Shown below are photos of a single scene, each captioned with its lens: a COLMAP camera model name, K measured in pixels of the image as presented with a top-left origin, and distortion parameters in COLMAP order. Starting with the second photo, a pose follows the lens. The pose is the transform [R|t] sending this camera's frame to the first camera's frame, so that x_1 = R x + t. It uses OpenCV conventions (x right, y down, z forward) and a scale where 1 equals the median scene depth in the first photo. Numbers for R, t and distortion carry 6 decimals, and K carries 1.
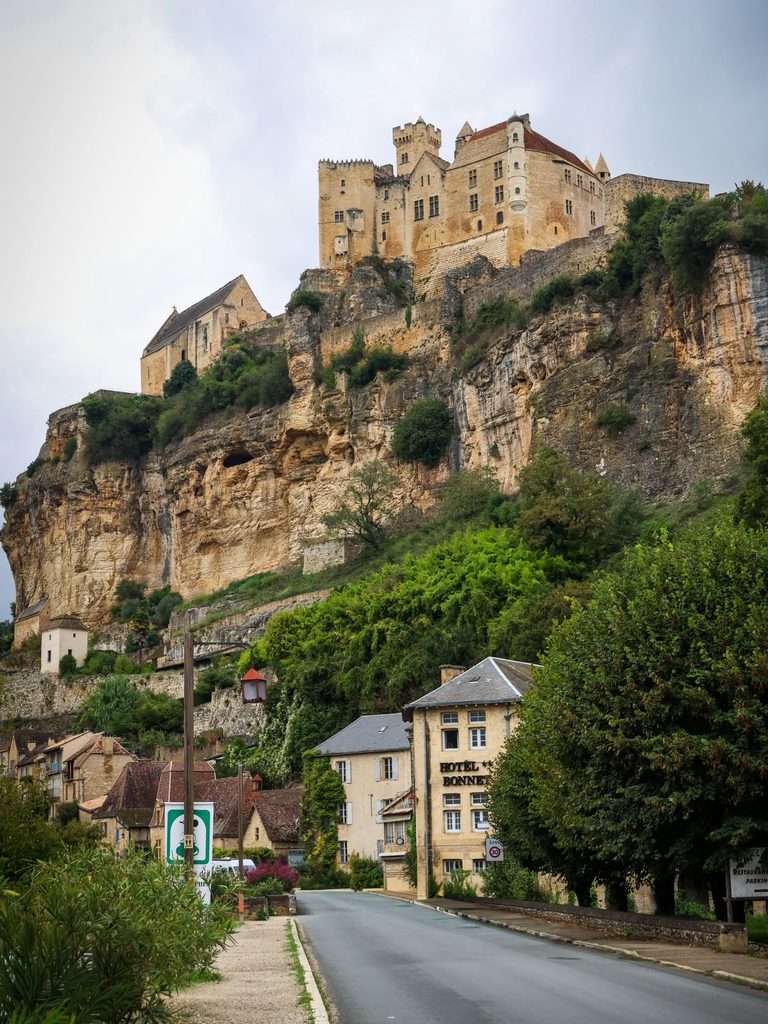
lens RADIAL K [[1791.9, 0, 382.7], [0, 1791.9, 563.4], [0, 0, 1]] dist [0.022713, 0.072691]
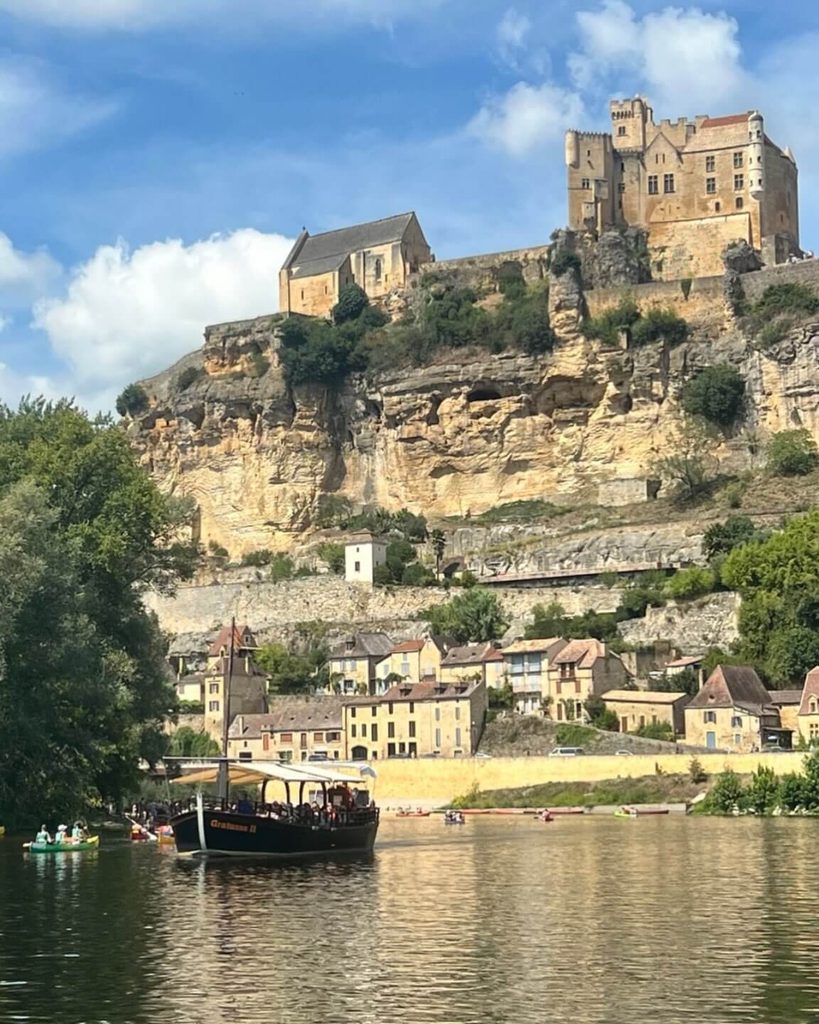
lens RADIAL K [[2234.3, 0, 284.6], [0, 2234.3, 511.9], [0, 0, 1]] dist [0.137810, -0.321789]
pose [[0.960821, 0.048831, 0.272833, -0.585171], [-0.058245, 0.997950, 0.026508, -0.015794], [-0.270980, -0.041361, 0.961696, -0.309471]]
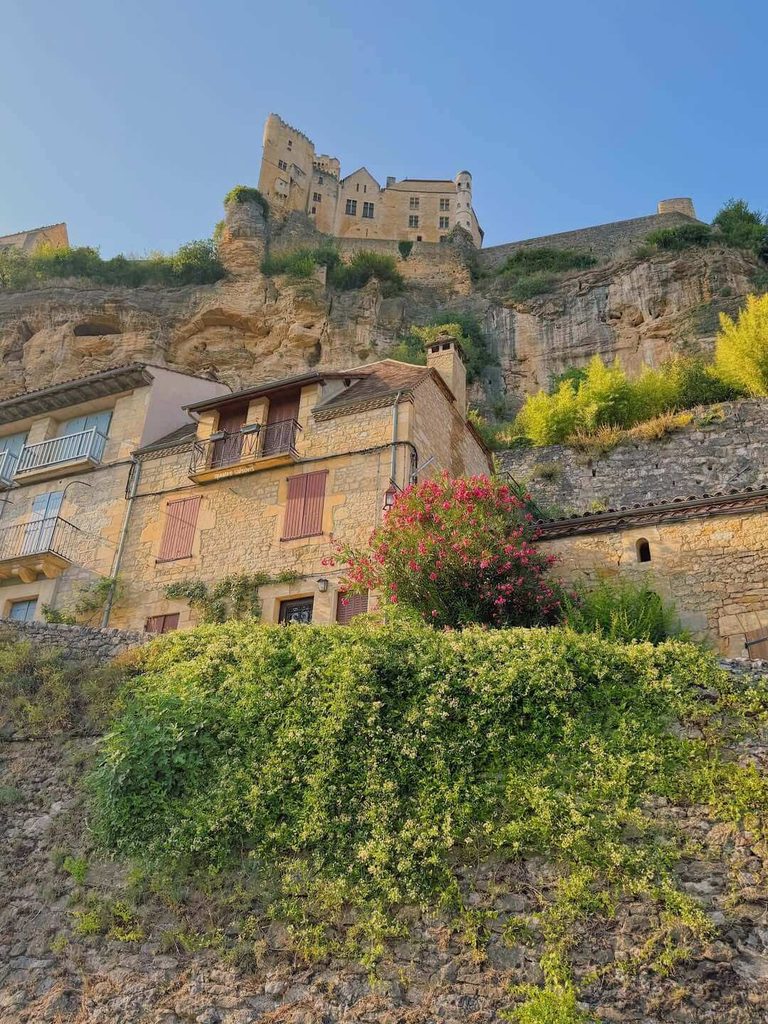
lens RADIAL K [[798.7, 0, 408.5], [0, 798.7, 508.7], [0, 0, 1]] dist [0.047407, -0.000646]
pose [[0.734236, 0.352596, 0.580150, -0.160513], [-0.158600, 0.919991, -0.358417, 0.117114], [-0.660109, 0.171150, 0.731412, 0.684664]]
